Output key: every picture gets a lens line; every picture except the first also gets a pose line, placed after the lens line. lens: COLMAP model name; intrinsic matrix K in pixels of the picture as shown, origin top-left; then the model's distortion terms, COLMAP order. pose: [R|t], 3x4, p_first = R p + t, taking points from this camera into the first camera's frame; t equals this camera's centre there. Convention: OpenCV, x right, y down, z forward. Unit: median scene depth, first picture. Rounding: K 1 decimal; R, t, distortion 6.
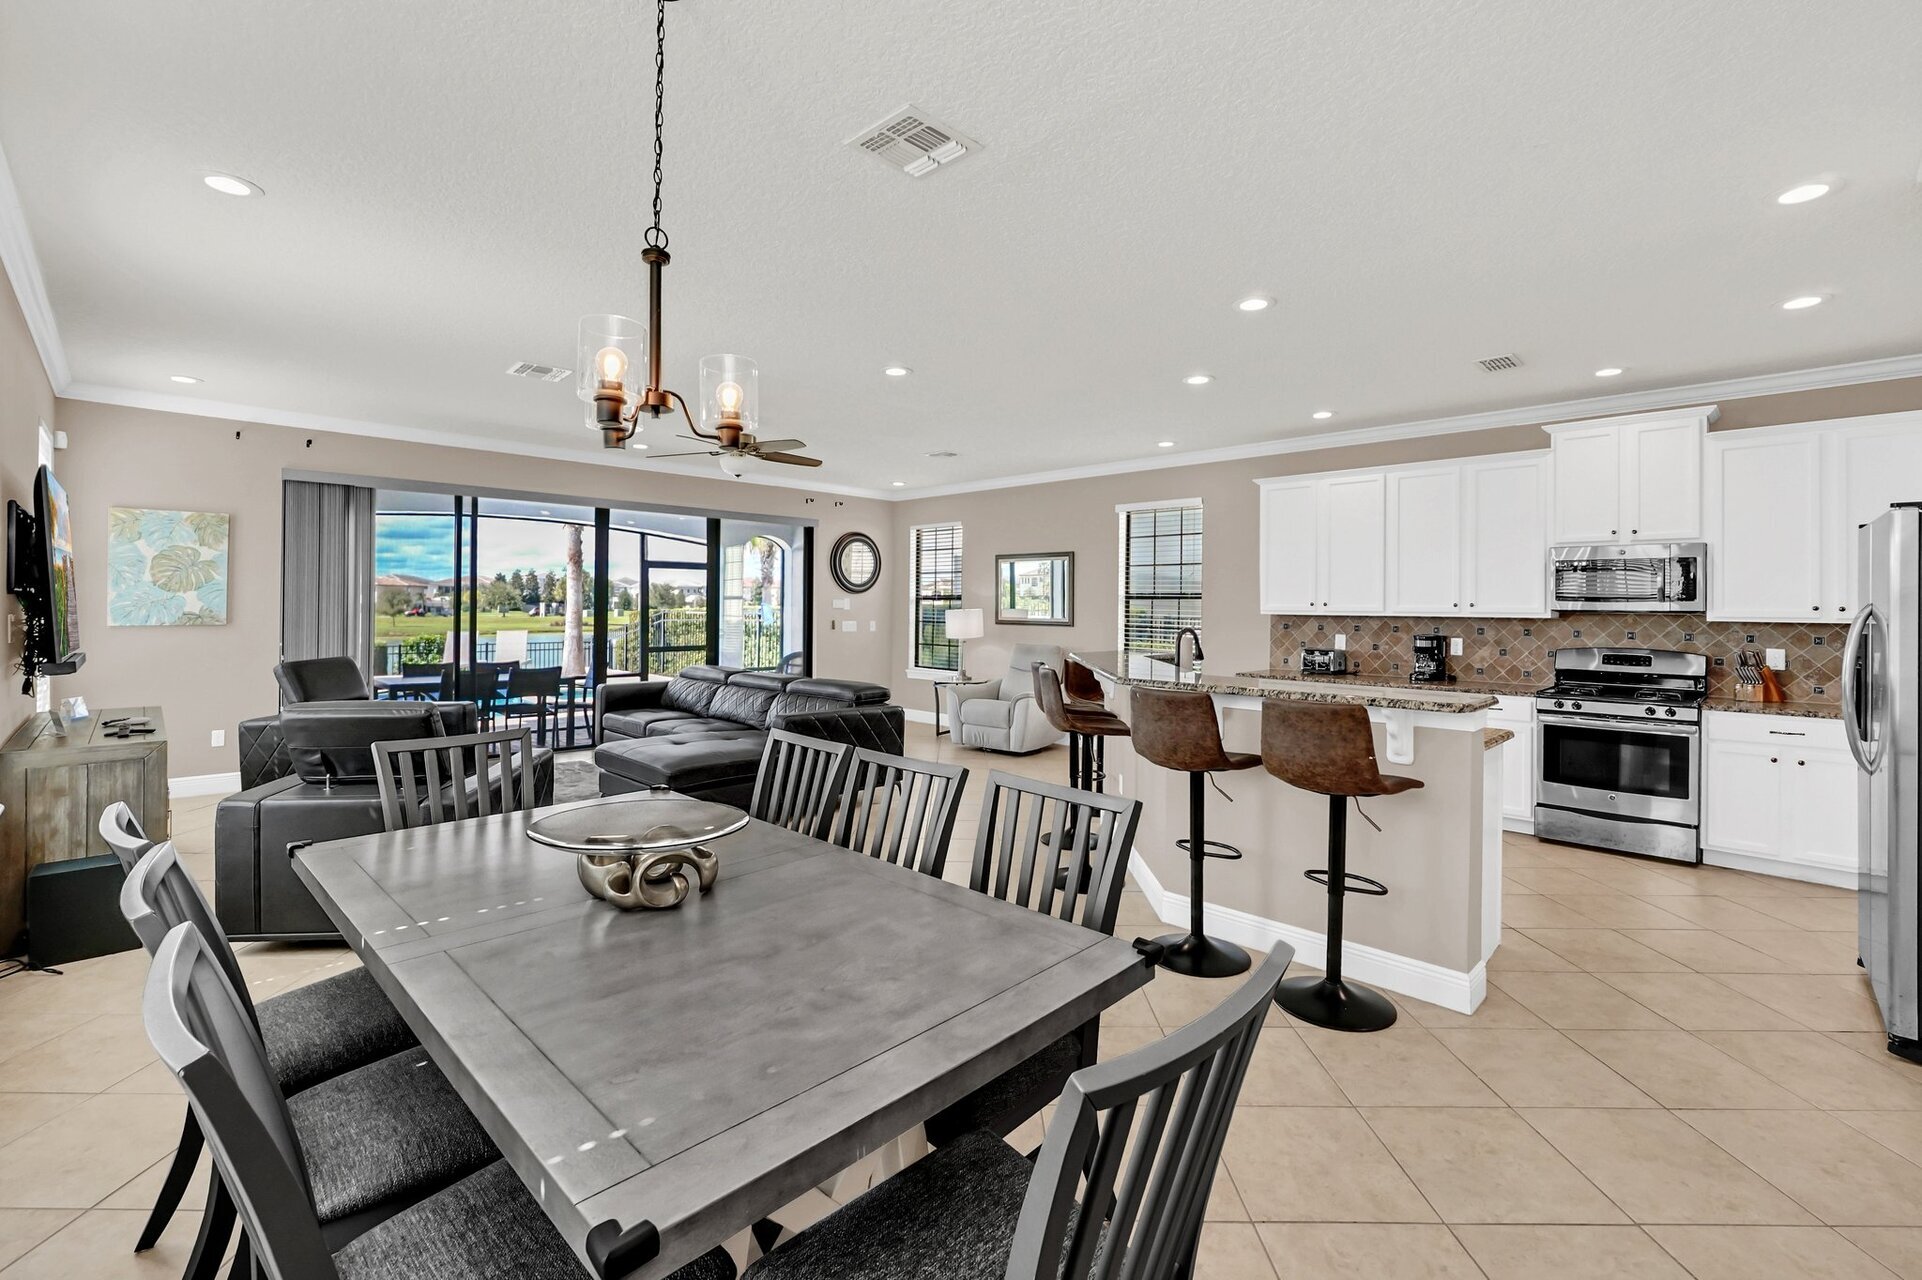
lens RADIAL K [[814.6, 0, 907.4], [0, 814.6, 603.2], [0, 0, 1]] dist [-0.001981, 0.000057]
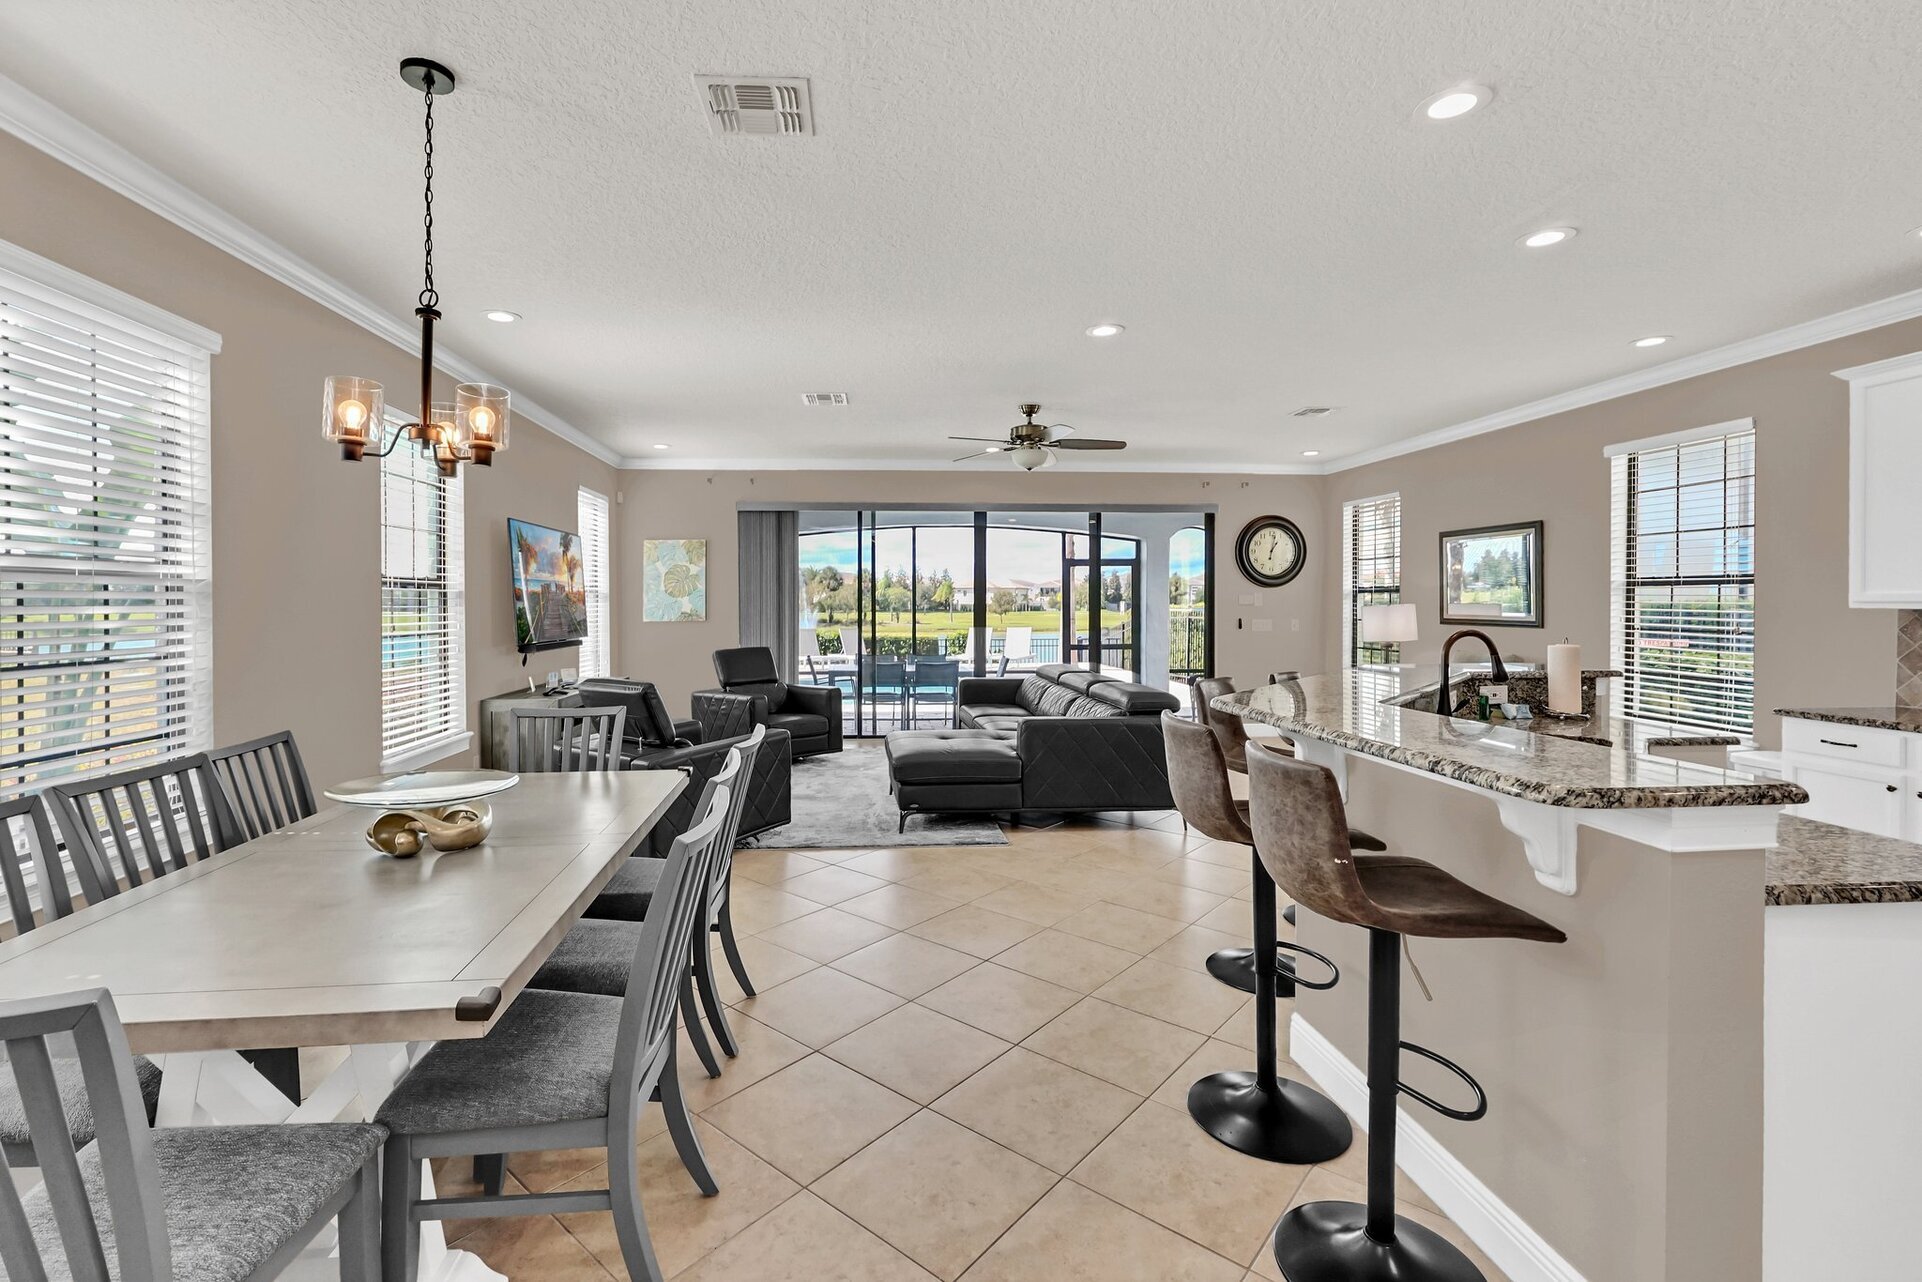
lens RADIAL K [[814.6, 0, 907.4], [0, 814.6, 604.2], [0, 0, 1]] dist [-0.001981, 0.000057]
pose [[0.771954, -0.009268, -0.635610, 0.246011], [0.011759, 0.999931, -0.000298, 0.002425], [0.635569, -0.007245, 0.772010, 0.129605]]
